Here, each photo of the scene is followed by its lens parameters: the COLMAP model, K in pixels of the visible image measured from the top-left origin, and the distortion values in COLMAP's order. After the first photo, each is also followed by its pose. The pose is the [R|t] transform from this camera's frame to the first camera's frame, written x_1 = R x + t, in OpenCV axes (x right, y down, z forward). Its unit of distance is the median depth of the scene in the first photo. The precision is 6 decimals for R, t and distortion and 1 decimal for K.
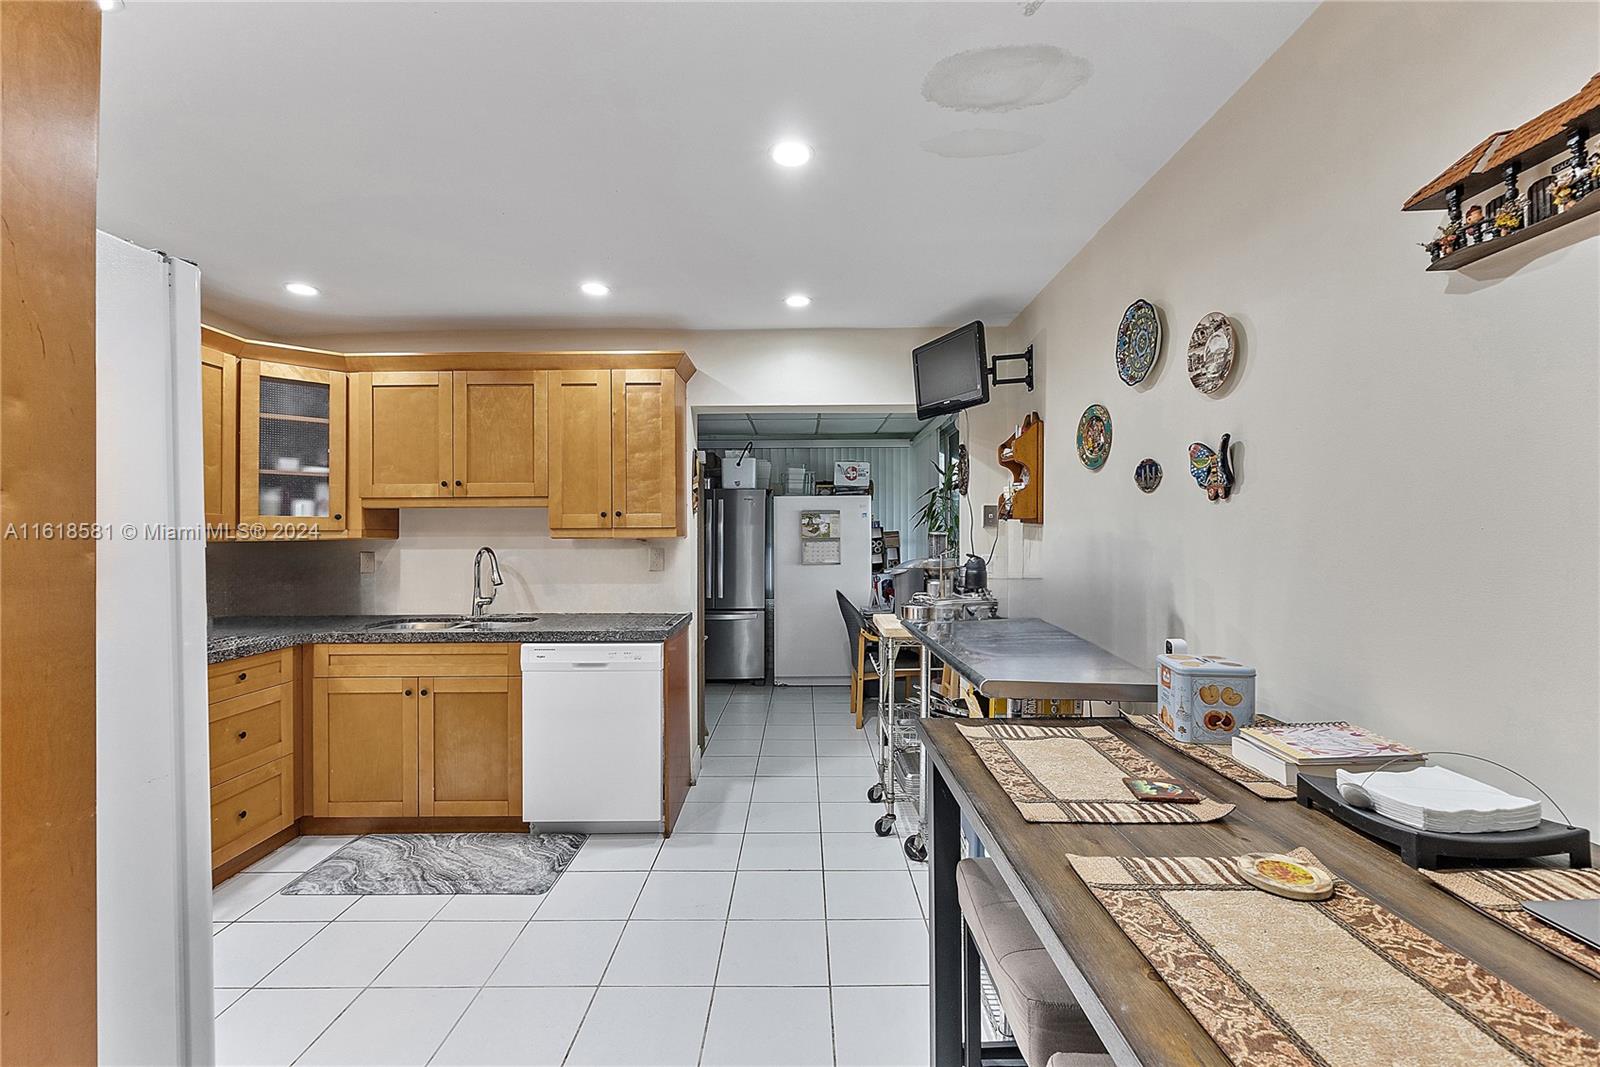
lens RADIAL K [[679.7, 0, 799.3], [0, 679.7, 530.0], [0, 0, 1]] dist [-0.004679, -0.000261]
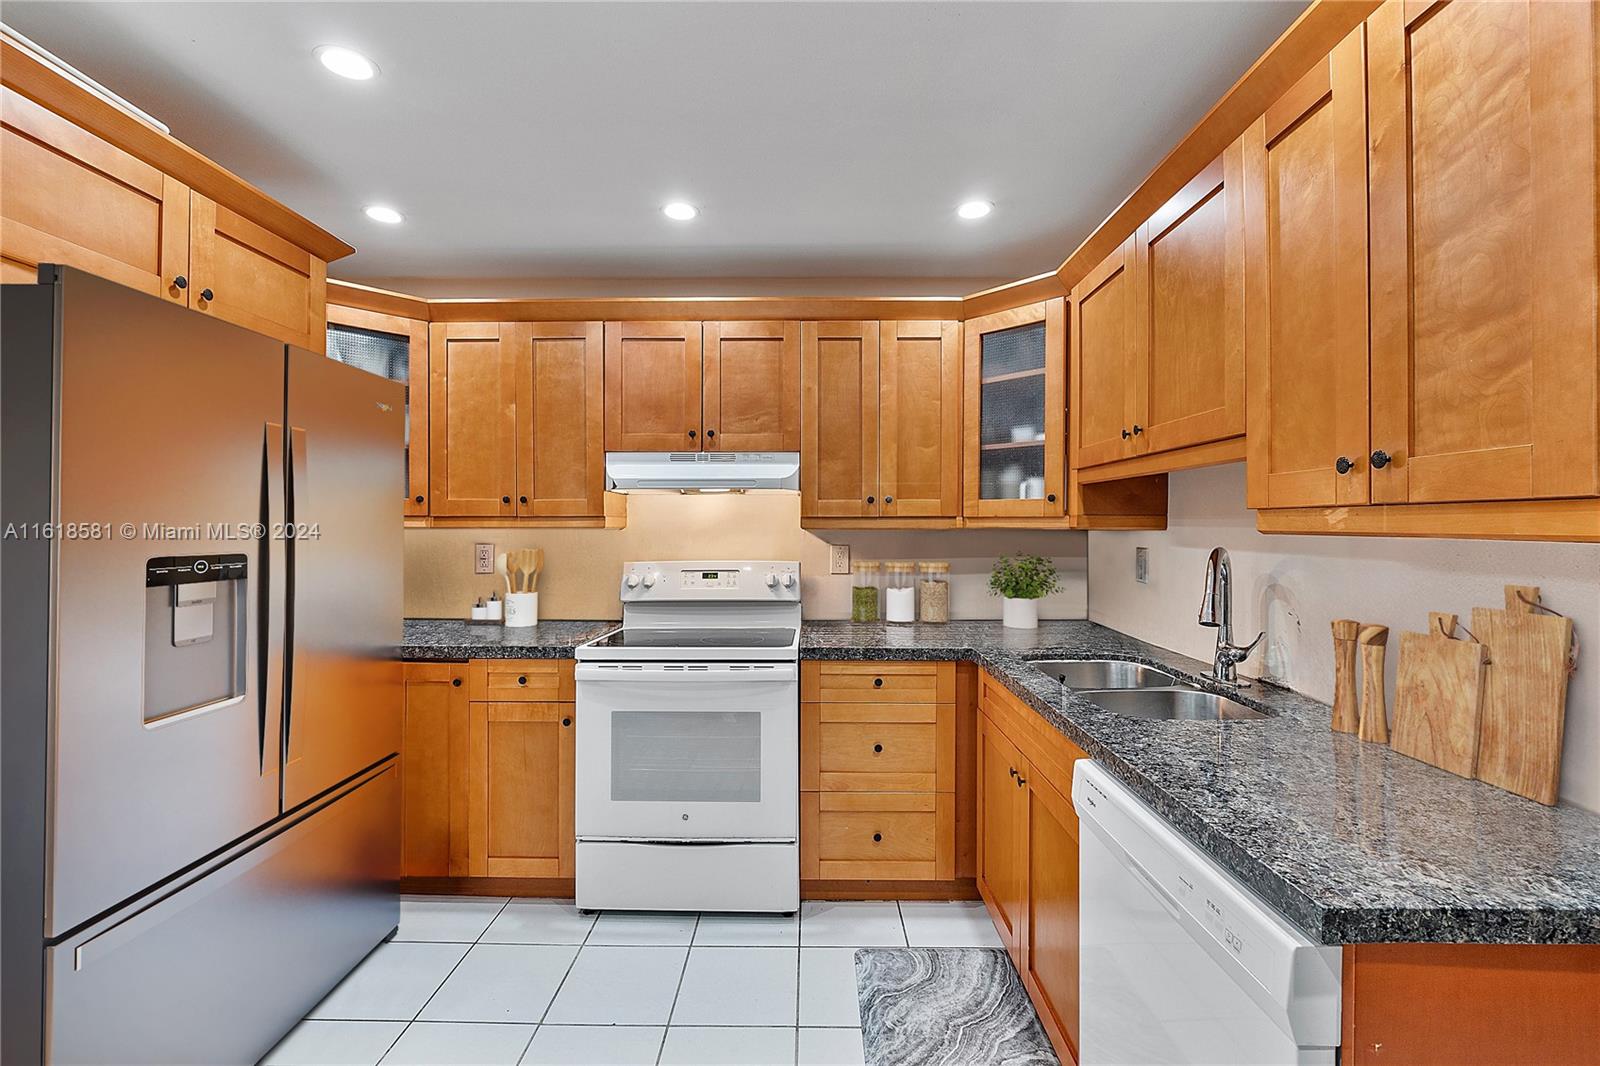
lens RADIAL K [[679.7, 0, 799.3], [0, 679.7, 529.5], [0, 0, 1]] dist [-0.004679, -0.000261]
pose [[-0.013373, 0.012780, -0.999829, 0.053767], [0.007236, 0.999893, 0.012684, 0.002772], [0.999884, -0.007065, -0.013464, 0.744202]]
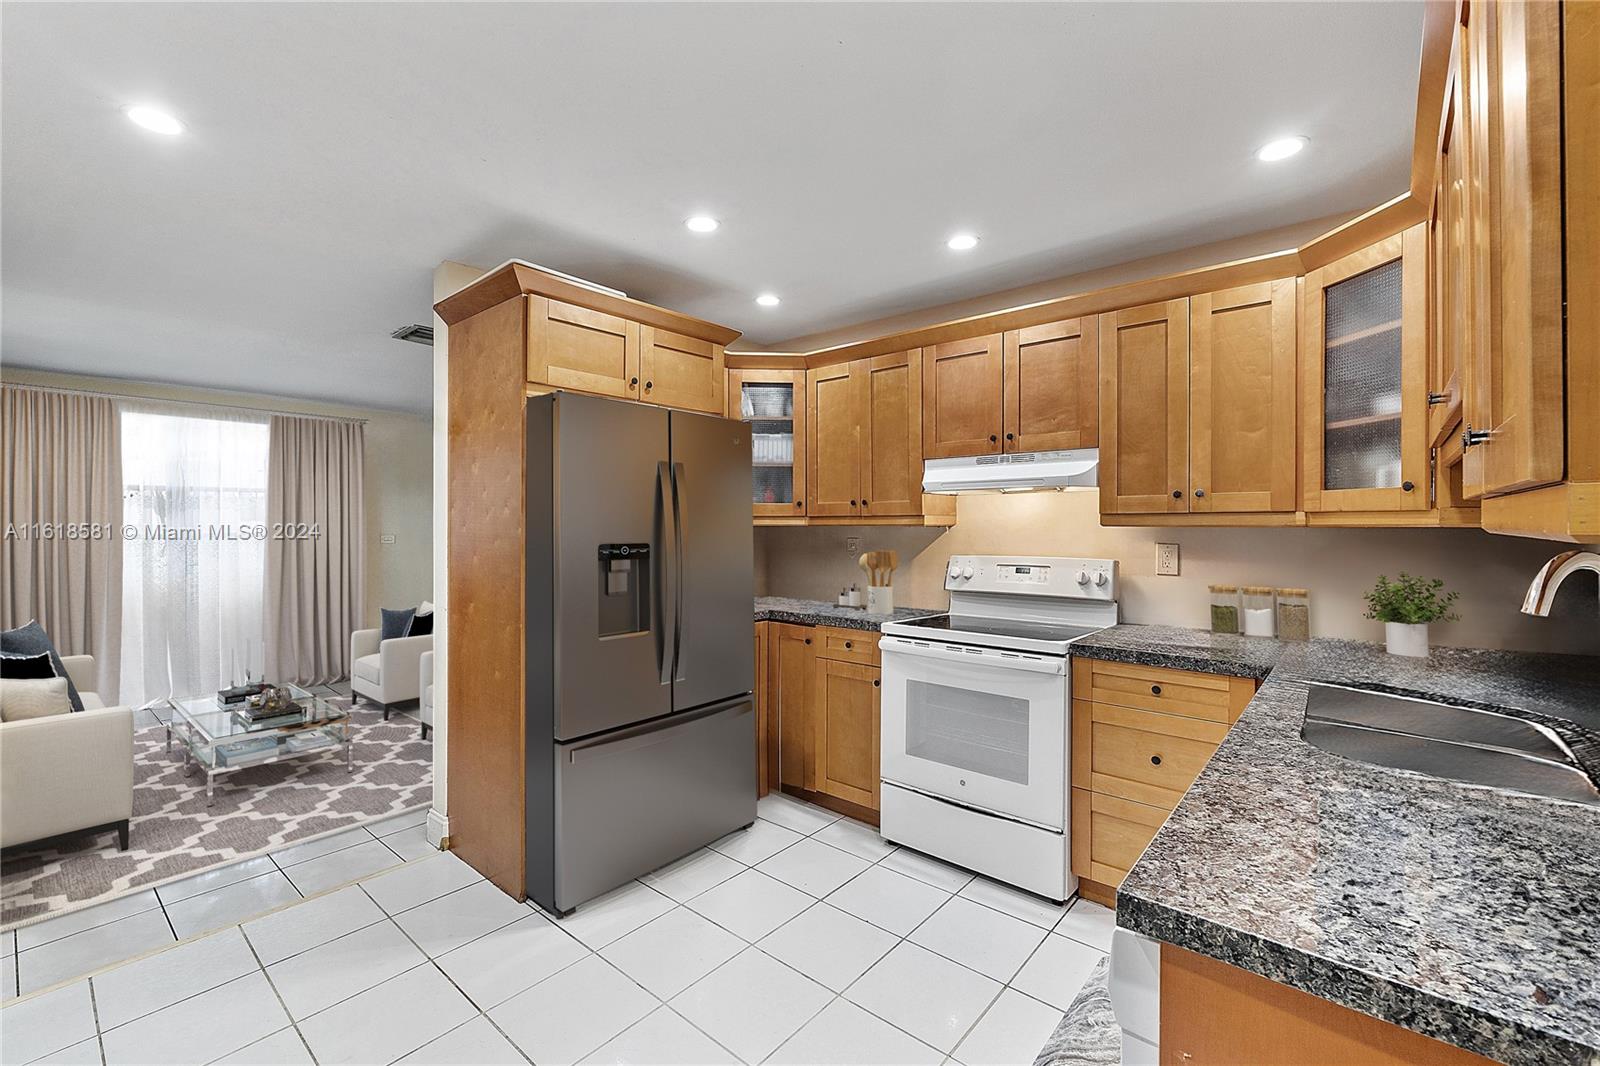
lens RADIAL K [[679.7, 0, 799.3], [0, 679.7, 529.5], [0, 0, 1]] dist [-0.004679, -0.000261]
pose [[-0.651323, 0.014056, -0.758671, 0.074204], [0.011726, 0.999895, 0.008458, 0.005689], [0.758710, -0.003387, -0.651420, 0.989724]]
